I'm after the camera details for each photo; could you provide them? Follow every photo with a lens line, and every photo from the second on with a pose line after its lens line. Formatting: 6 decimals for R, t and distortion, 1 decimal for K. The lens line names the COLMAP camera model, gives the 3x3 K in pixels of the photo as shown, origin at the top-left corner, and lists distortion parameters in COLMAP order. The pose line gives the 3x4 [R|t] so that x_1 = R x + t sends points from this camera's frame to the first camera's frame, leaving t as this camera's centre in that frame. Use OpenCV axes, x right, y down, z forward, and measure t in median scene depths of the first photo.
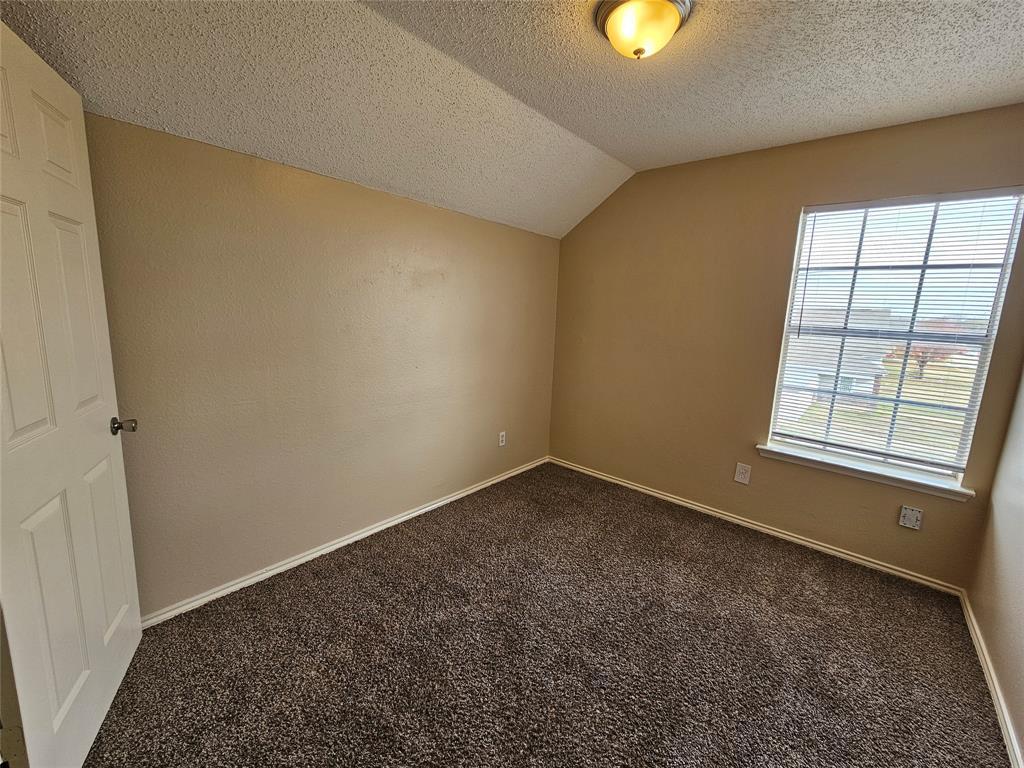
lens RADIAL K [[418.8, 0, 518.5], [0, 418.8, 383.0], [0, 0, 1]] dist [0.001760, 0.000134]
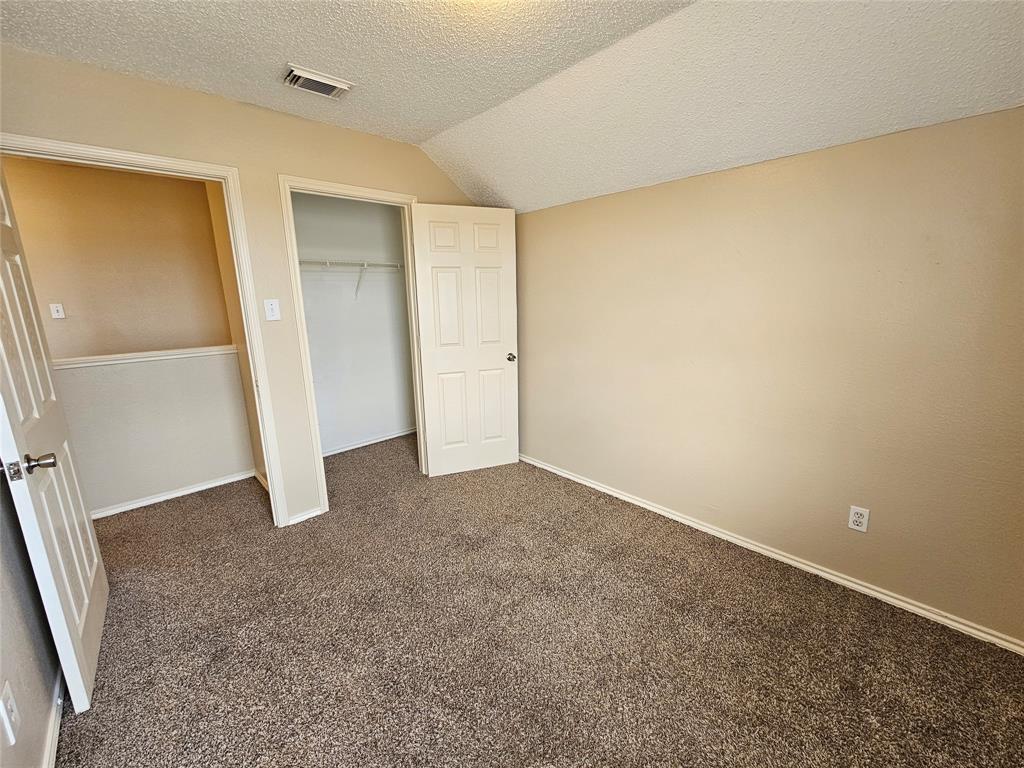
lens RADIAL K [[418.8, 0, 518.5], [0, 418.8, 383.0], [0, 0, 1]] dist [0.001760, 0.000134]
pose [[-0.112372, 0.165447, -0.979796, 0.727989], [-0.157449, 0.970619, 0.181955, -0.104089], [0.981113, 0.174715, -0.083021, 0.749869]]
